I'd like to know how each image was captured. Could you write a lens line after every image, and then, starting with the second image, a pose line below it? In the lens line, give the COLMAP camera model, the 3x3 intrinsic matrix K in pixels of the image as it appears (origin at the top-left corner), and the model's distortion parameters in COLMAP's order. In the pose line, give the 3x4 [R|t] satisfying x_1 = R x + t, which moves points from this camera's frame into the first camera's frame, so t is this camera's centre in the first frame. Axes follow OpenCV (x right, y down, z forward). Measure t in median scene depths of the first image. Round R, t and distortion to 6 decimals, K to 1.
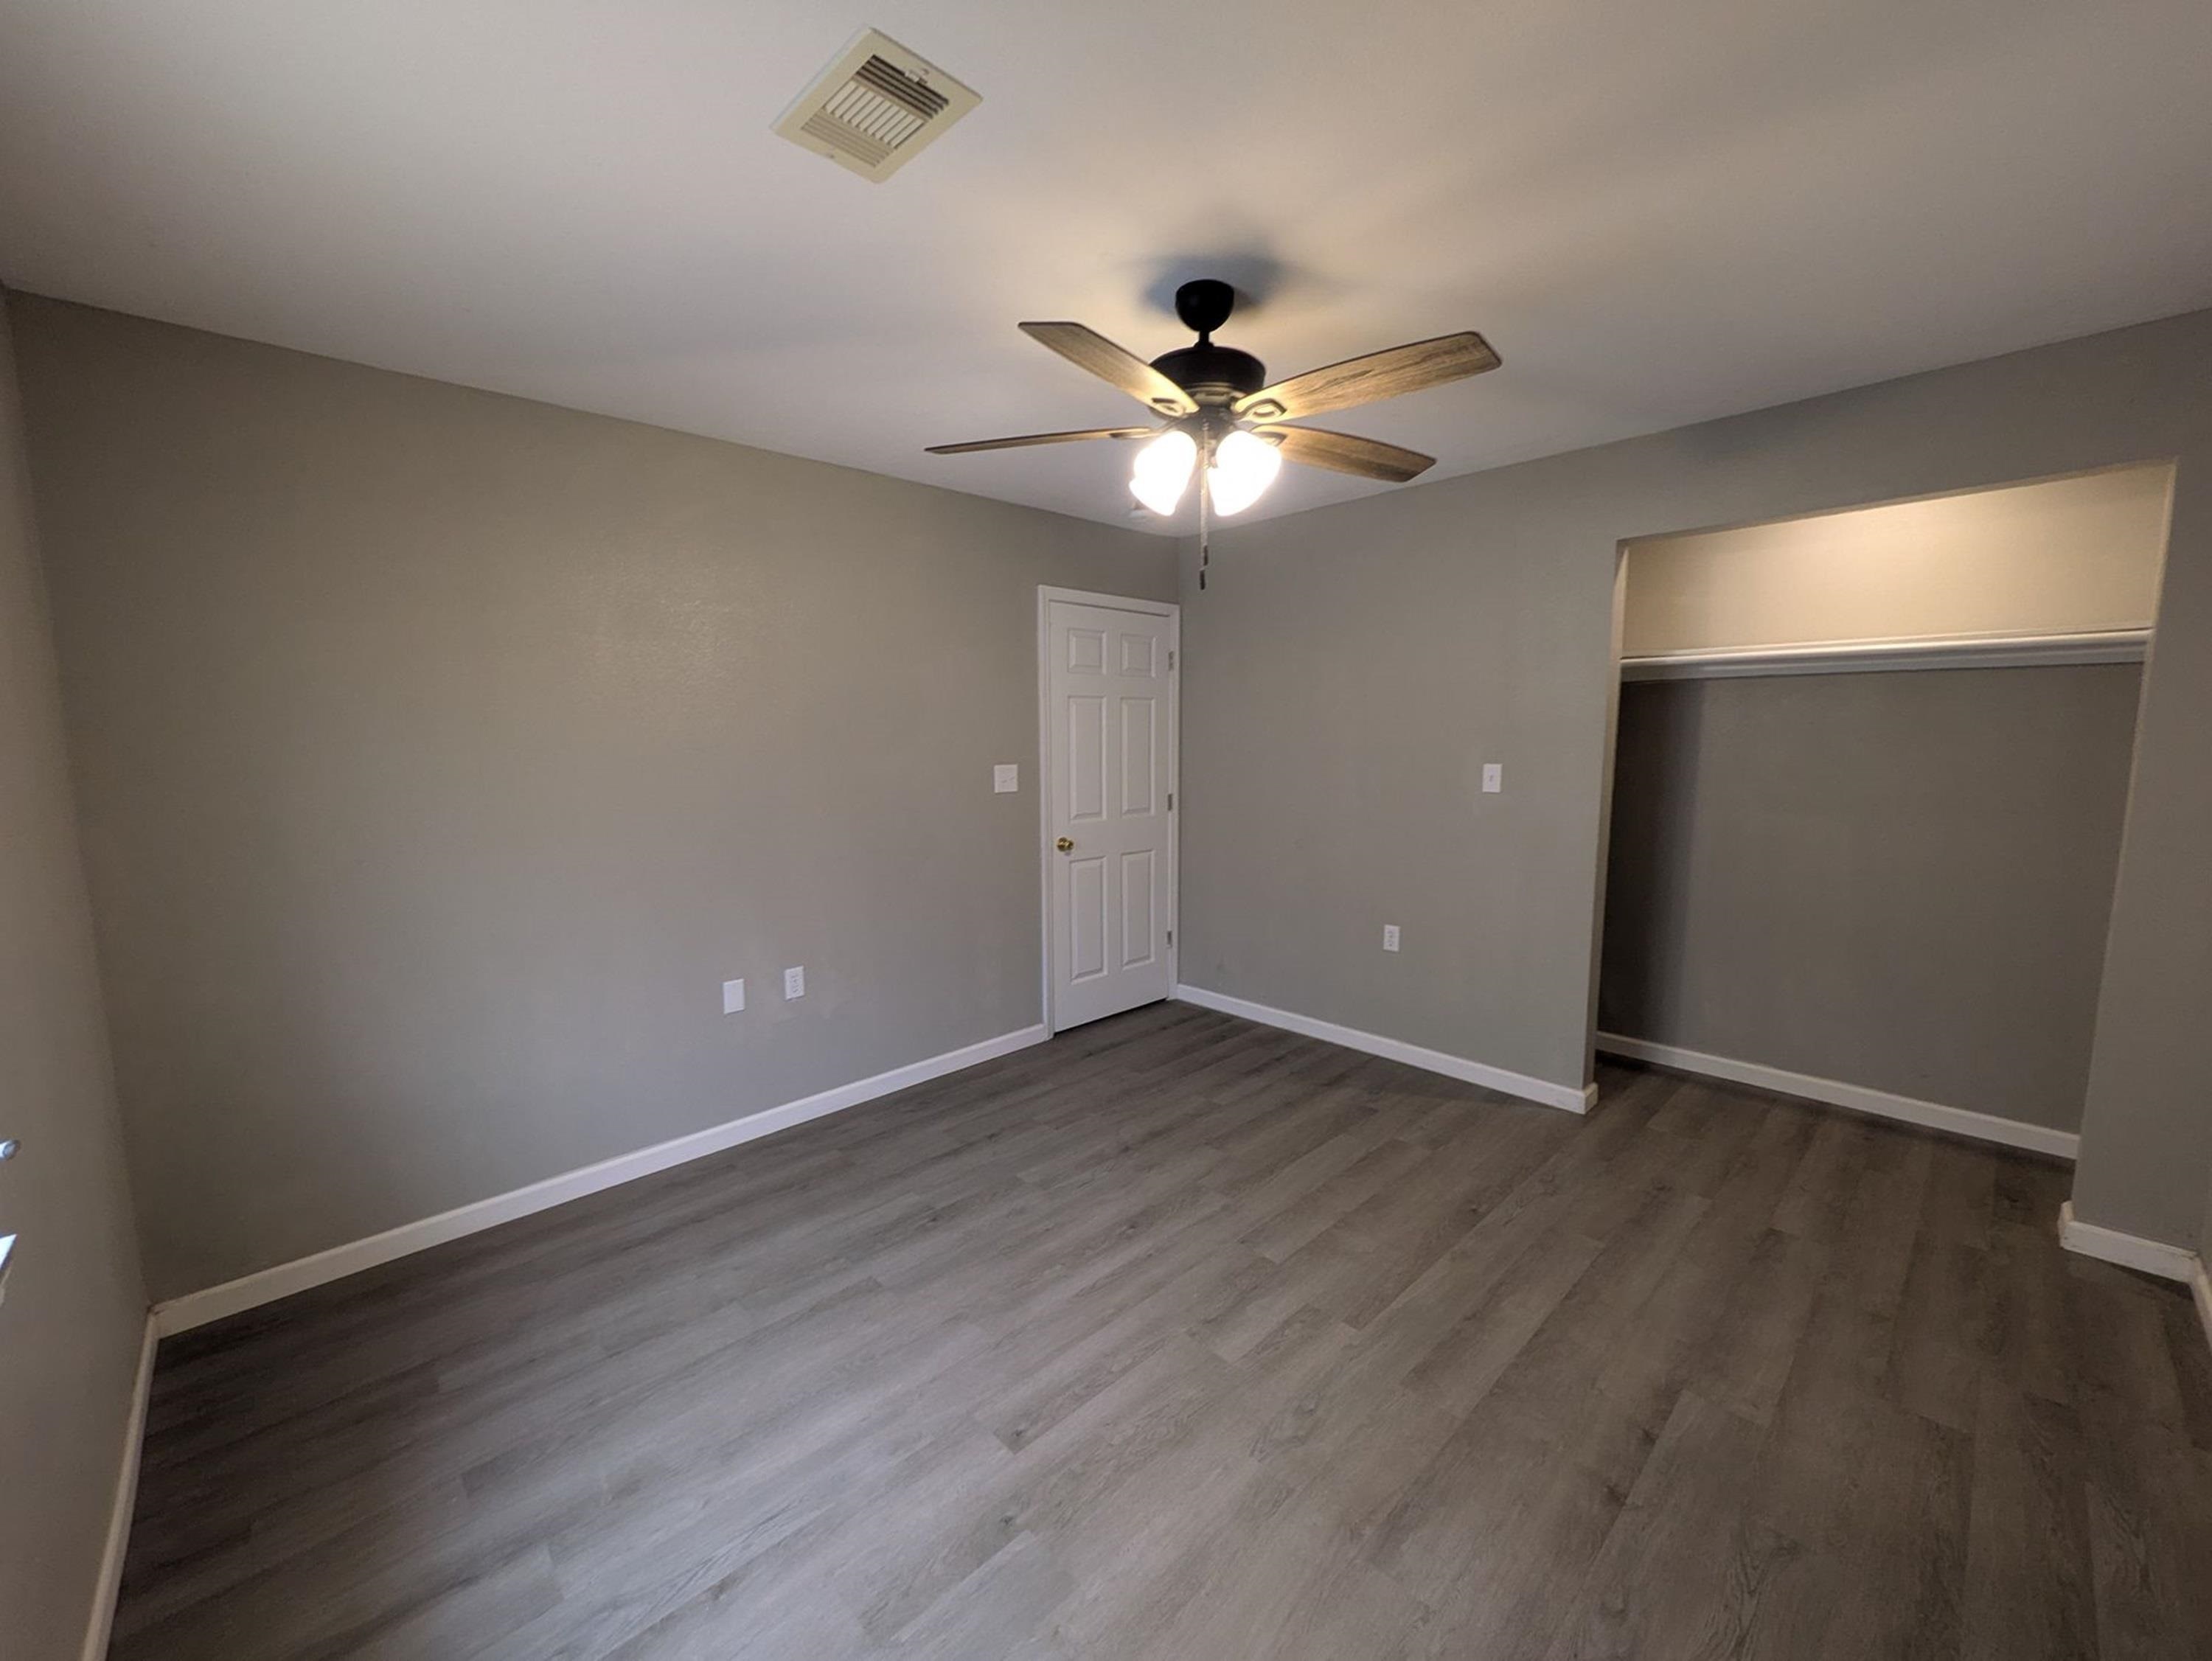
lens RADIAL K [[872.6, 0, 1105.2], [0, 872.6, 835.9], [0, 0, 1]] dist [0.002341, 0.000053]
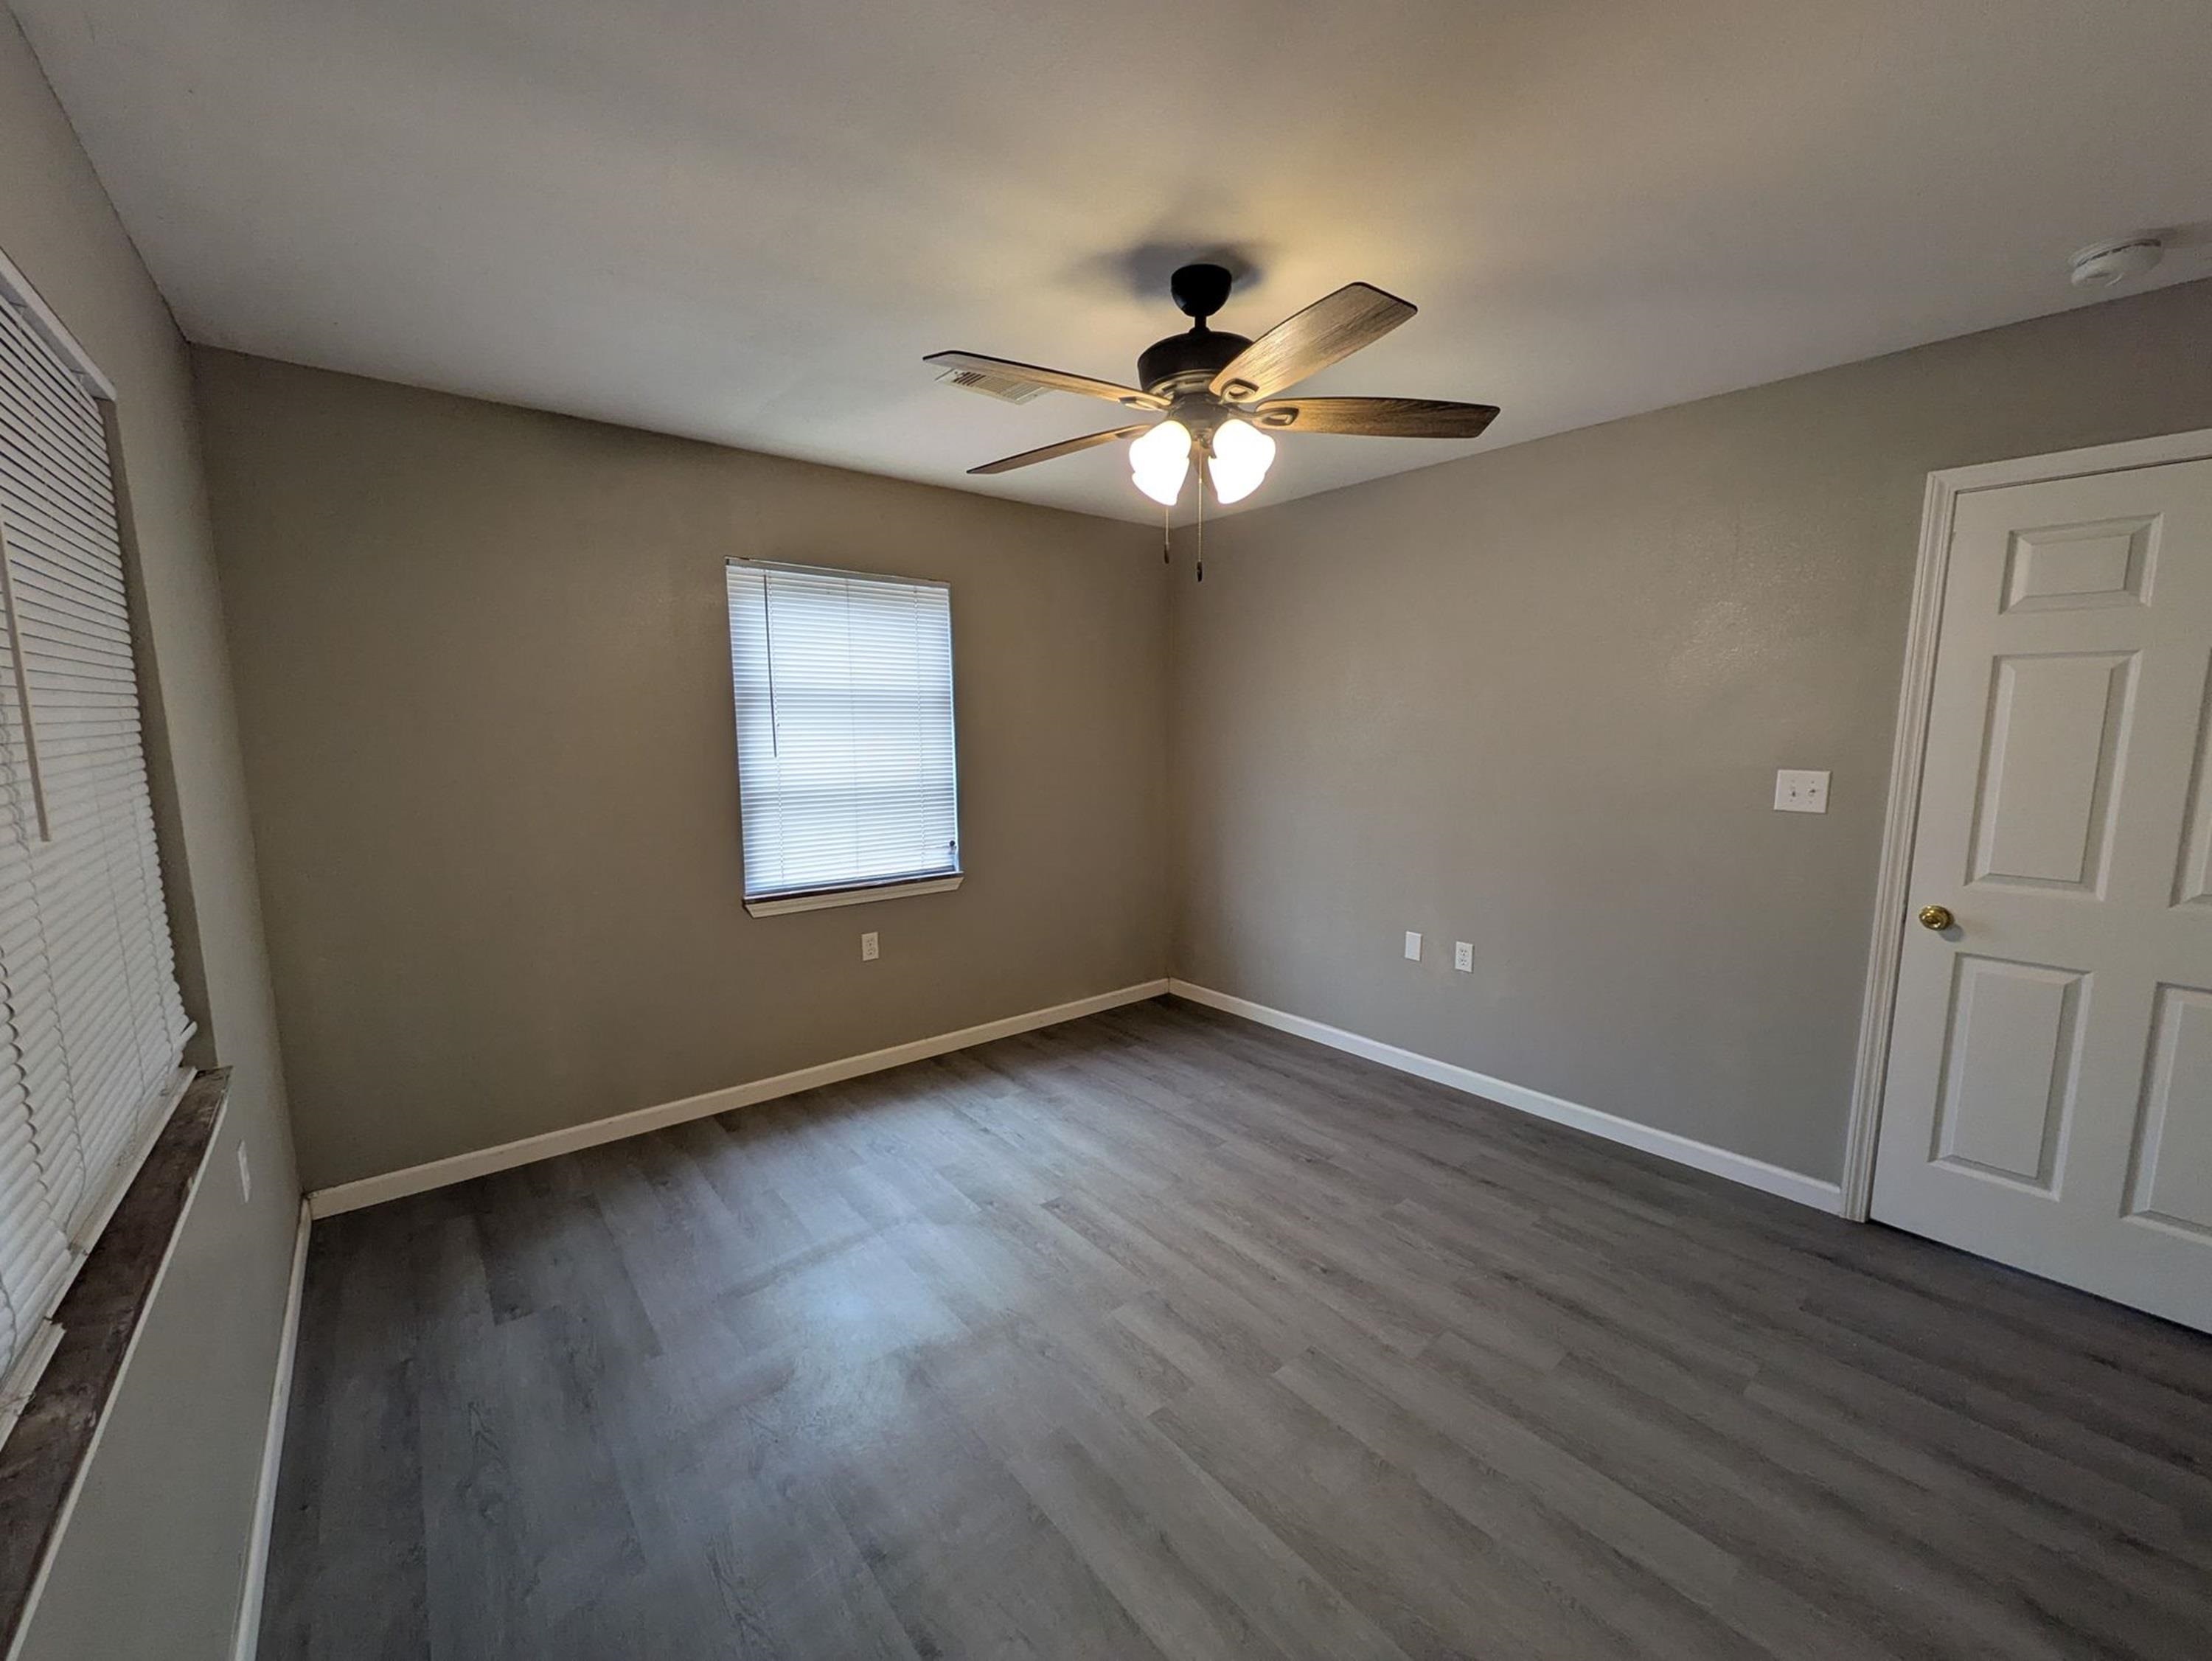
lens RADIAL K [[872.6, 0, 1105.2], [0, 872.6, 835.9], [0, 0, 1]] dist [0.002341, 0.000053]
pose [[-0.074772, 0.142412, -0.986979, 0.882234], [-0.114984, 0.981917, 0.150393, -0.106422], [0.990549, 0.124732, -0.057045, 0.770569]]
